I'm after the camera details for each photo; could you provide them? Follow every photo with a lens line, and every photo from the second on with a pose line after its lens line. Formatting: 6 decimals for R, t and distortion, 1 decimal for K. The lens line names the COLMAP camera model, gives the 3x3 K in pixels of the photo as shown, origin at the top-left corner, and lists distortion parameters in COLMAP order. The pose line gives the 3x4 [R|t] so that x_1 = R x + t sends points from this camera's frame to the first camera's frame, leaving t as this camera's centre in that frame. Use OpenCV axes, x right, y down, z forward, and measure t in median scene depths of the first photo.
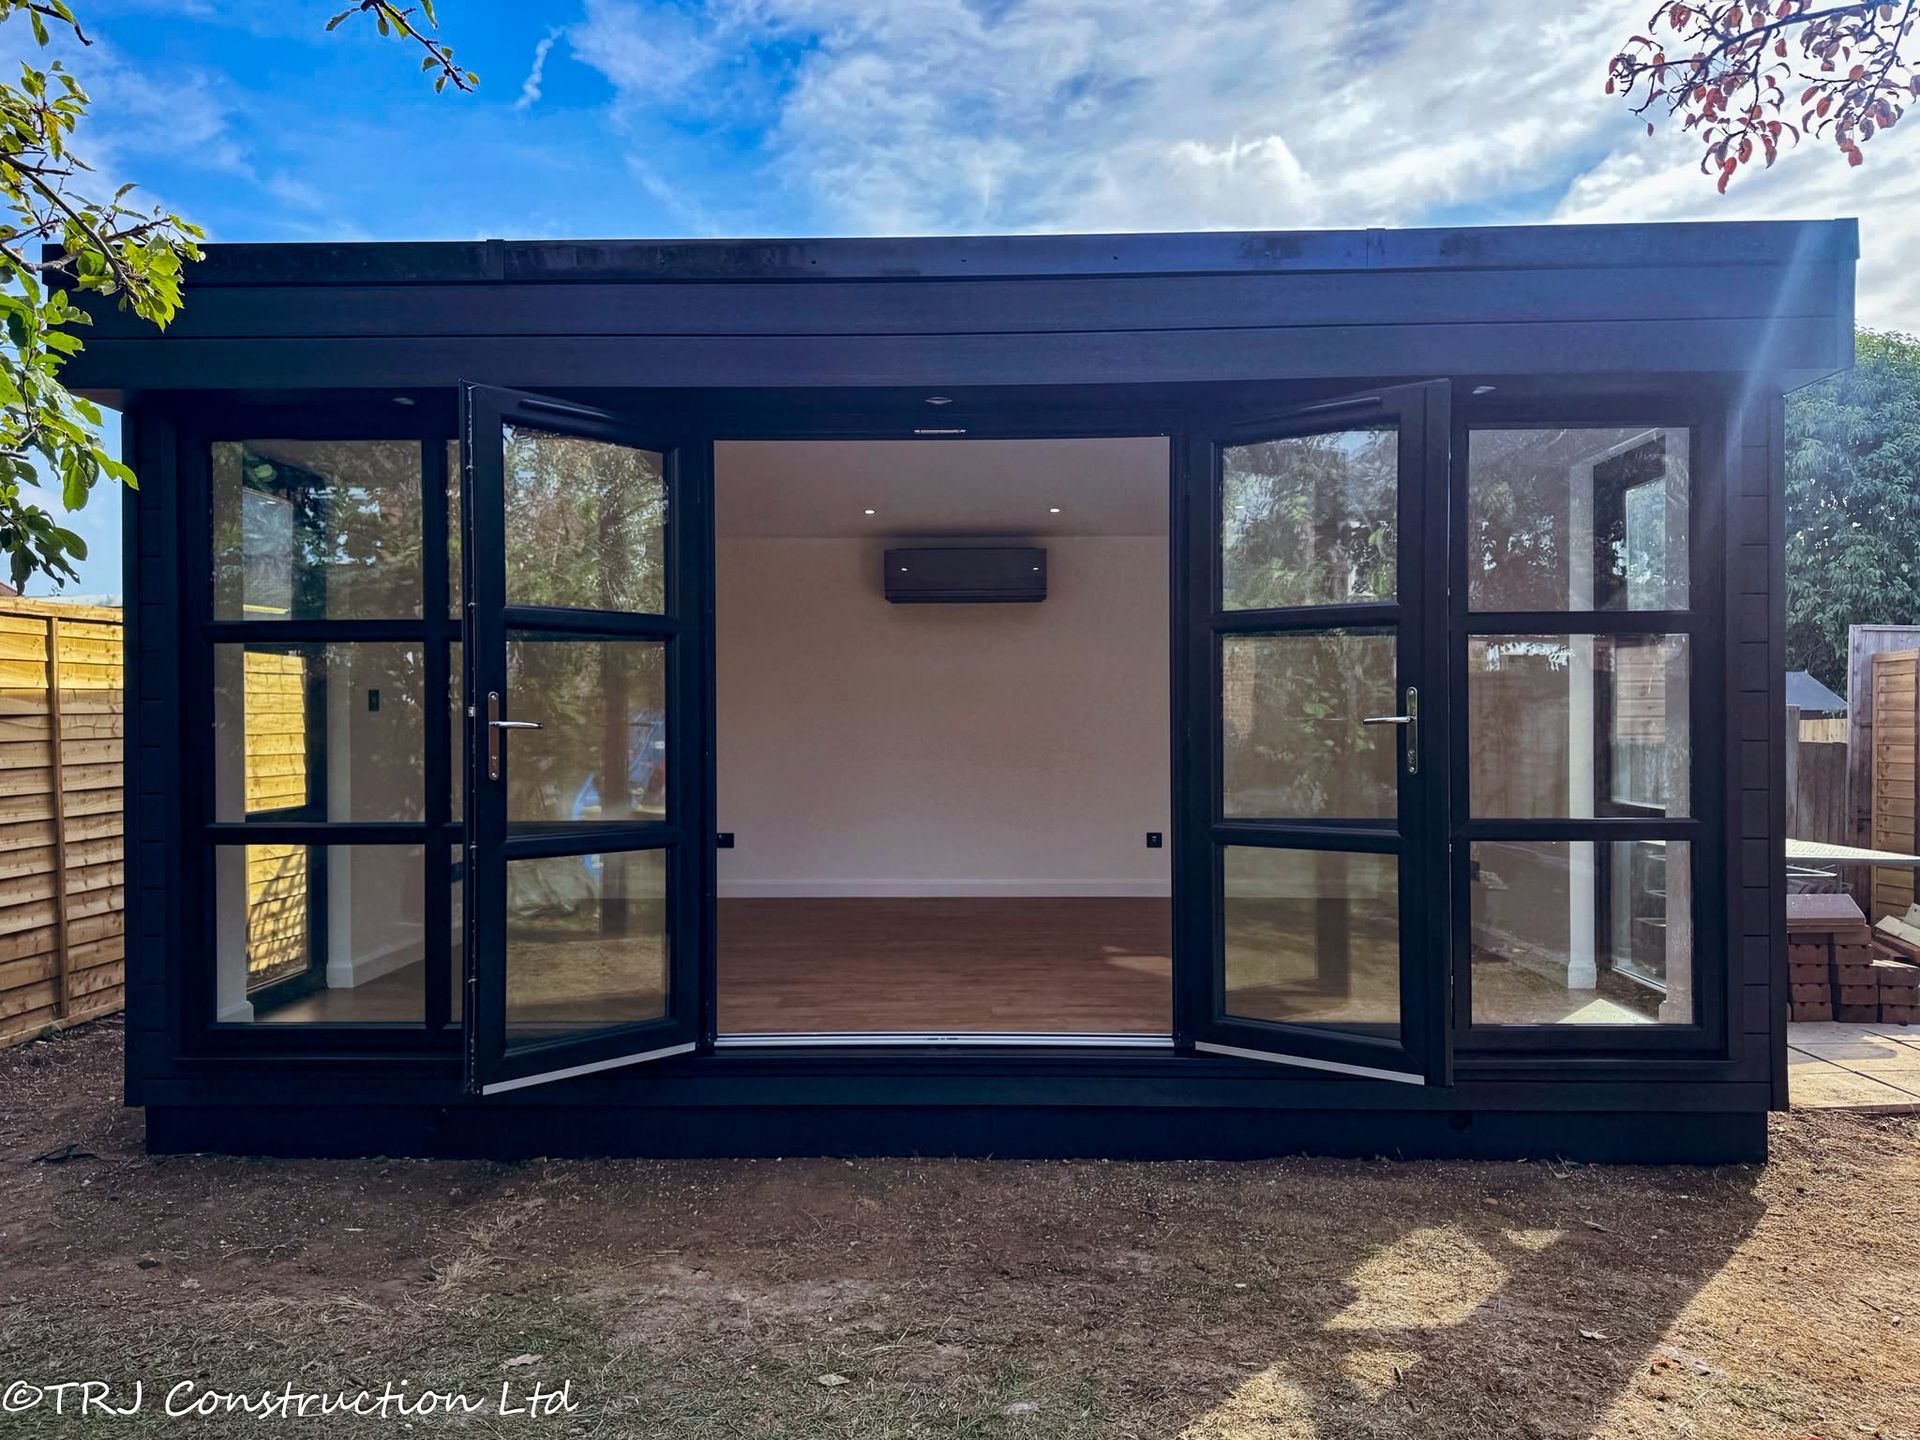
lens RADIAL K [[1407.1, 0, 960.0], [0, 1407.1, 720.0], [0, 0, 1]] dist [0.041456, -0.059726]
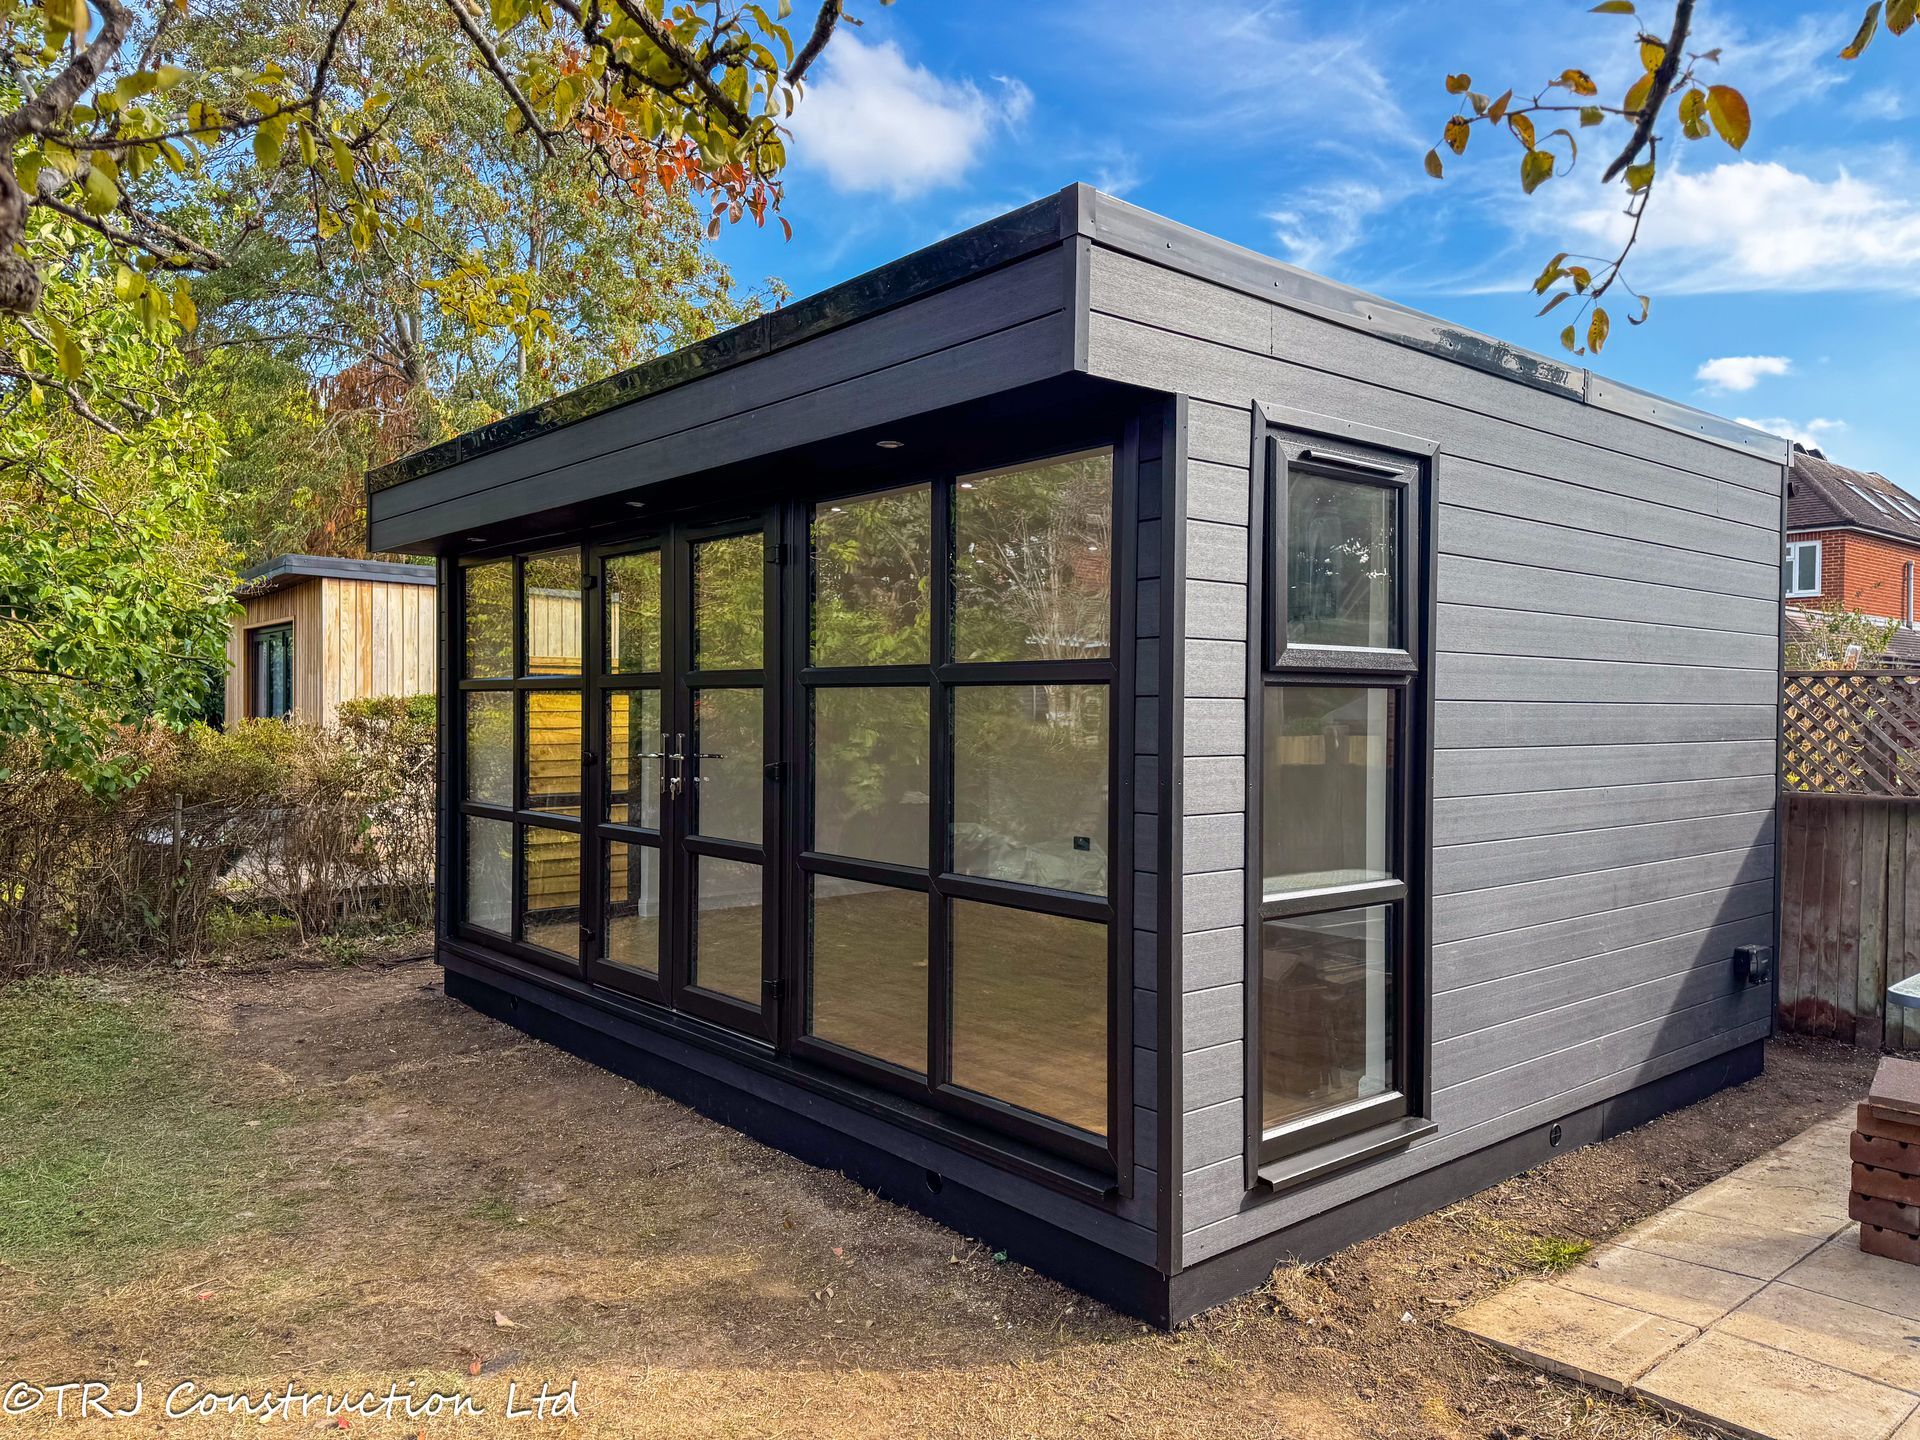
lens RADIAL K [[1374.2, 0, 943.7], [0, 1374.2, 720.1], [0, 0, 1]] dist [0.025028, -0.028813]
pose [[0.656678, 0.015222, -0.754017, 1.067862], [-0.011772, 0.999881, 0.009933, -0.041568], [0.754079, 0.002353, 0.656779, 0.387321]]
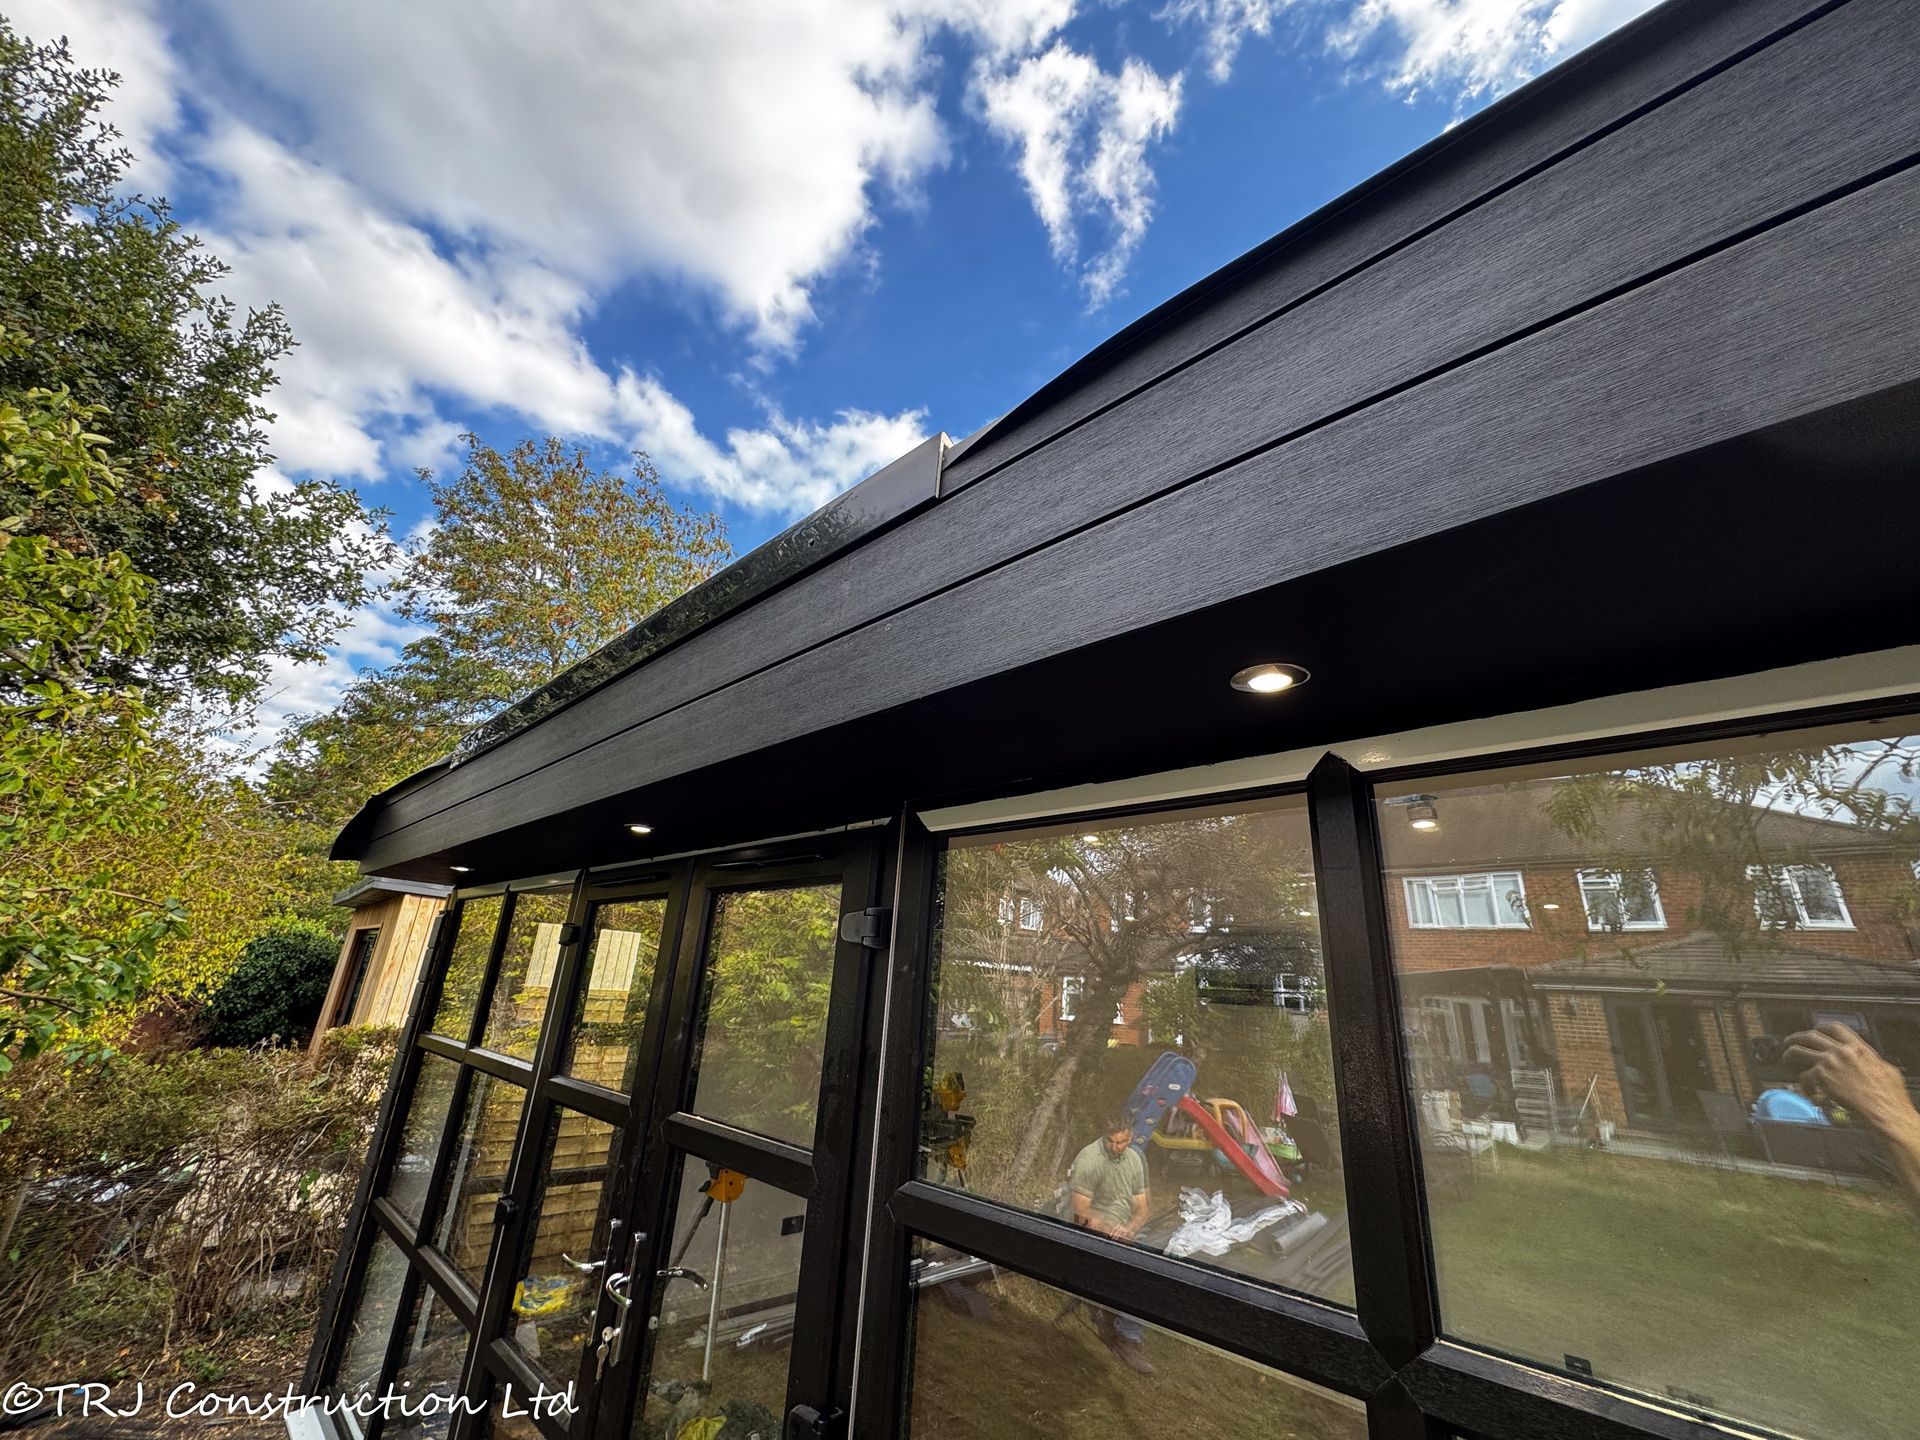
lens RADIAL K [[777.7, 0, 960.0], [0, 777.7, 720.0], [0, 0, 1]] dist [-0.000143, -0.000799]
pose [[0.733409, -0.184870, -0.654167, 0.419077], [-0.057826, 0.941856, -0.331003, -0.137232], [0.677324, 0.280589, 0.680075, 0.778789]]
